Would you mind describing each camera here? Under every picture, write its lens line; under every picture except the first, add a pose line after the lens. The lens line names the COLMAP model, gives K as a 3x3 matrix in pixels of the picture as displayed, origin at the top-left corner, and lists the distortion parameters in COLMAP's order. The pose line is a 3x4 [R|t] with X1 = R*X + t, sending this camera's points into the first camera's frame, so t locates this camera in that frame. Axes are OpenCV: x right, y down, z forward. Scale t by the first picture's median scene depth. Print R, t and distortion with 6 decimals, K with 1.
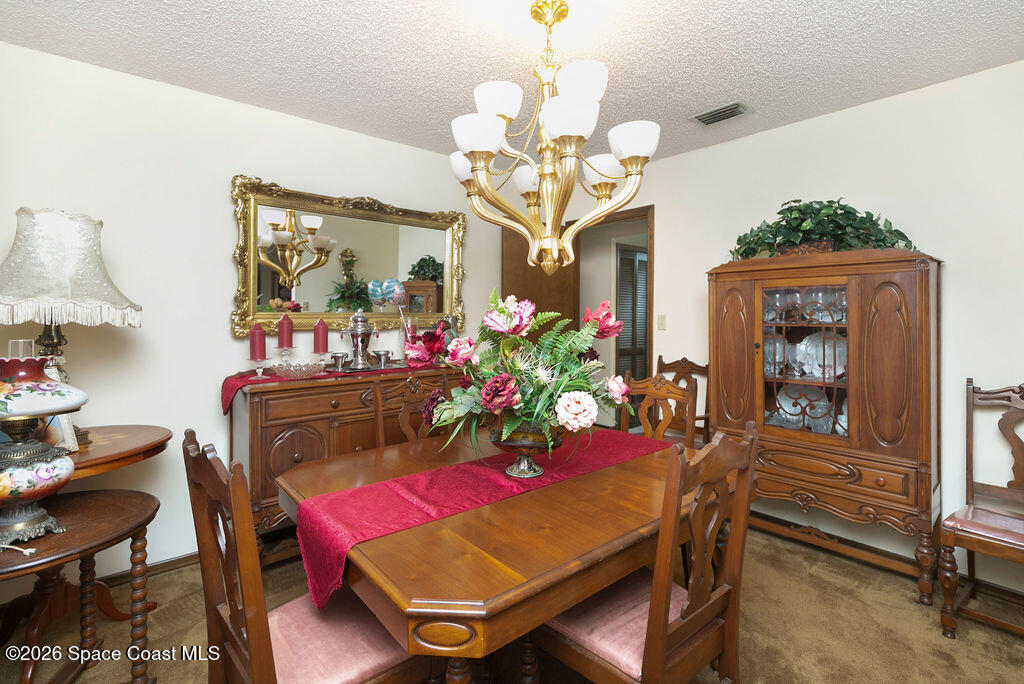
lens RADIAL K [[478.7, 0, 511.7], [0, 478.7, 315.2], [0, 0, 1]] dist [0.002600, 0.000243]
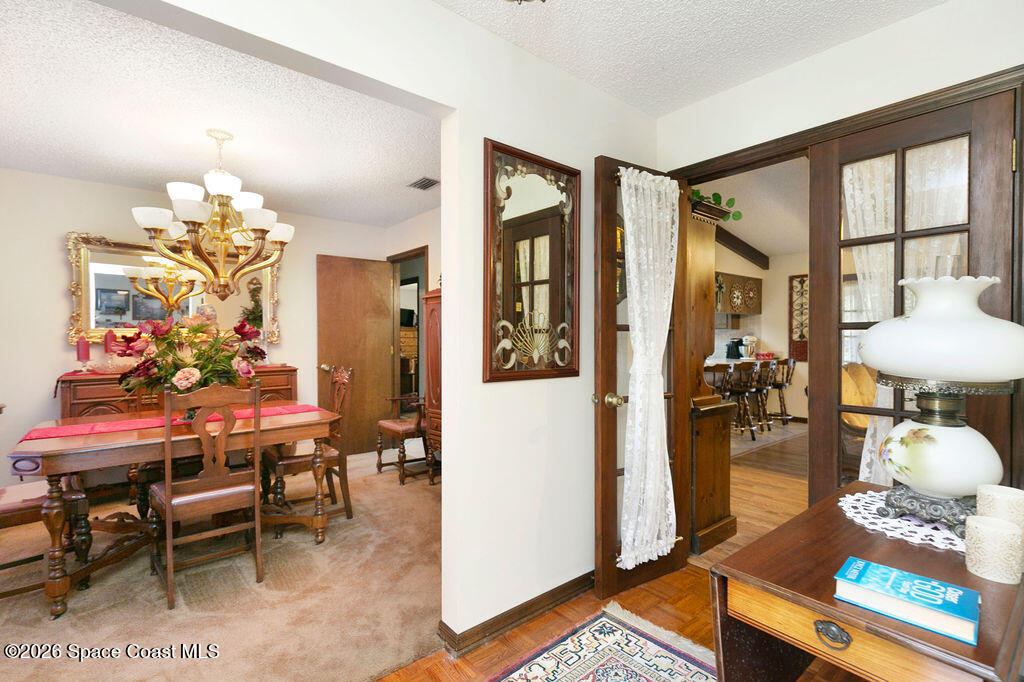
lens RADIAL K [[470.1, 0, 512.0], [0, 470.1, 341.0], [0, 0, 1]] dist [0.002129, 0.000257]
pose [[0.999874, -0.009450, -0.012777, 0.741421], [0.009597, 0.999888, 0.011477, 0.025316], [0.012667, -0.011598, 0.999853, -0.381941]]
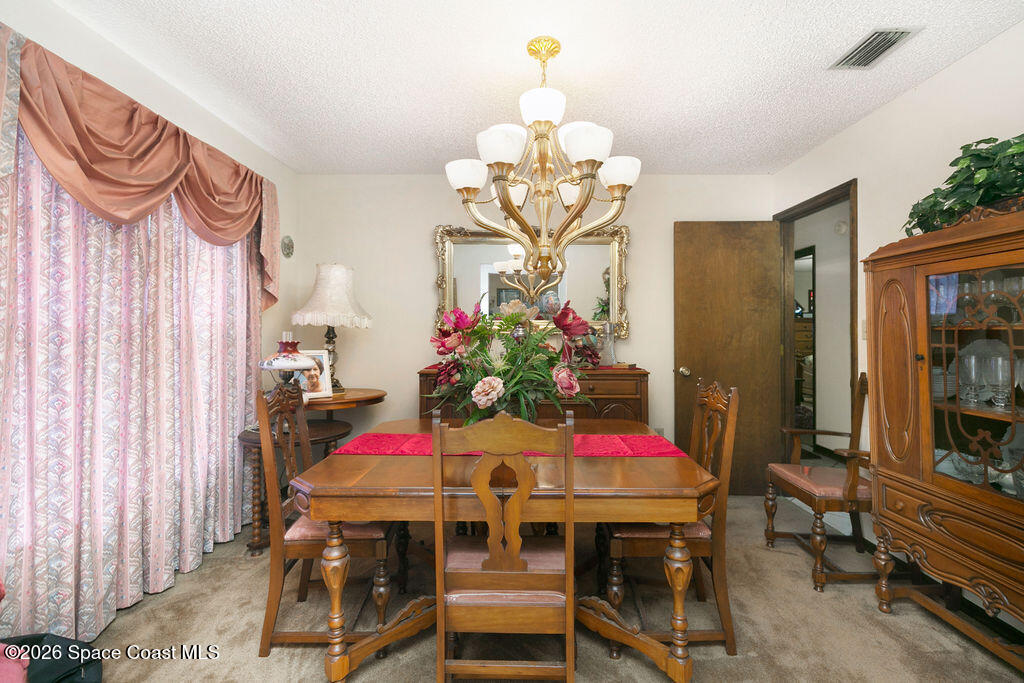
lens RADIAL K [[479.7, 0, 509.7], [0, 479.7, 321.9], [0, 0, 1]] dist [0.004072, 0.000430]
pose [[0.742474, -0.014448, -0.669719, 0.545302], [0.003679, 0.999840, -0.017492, 0.020860], [0.669864, 0.010523, 0.742409, 0.067497]]
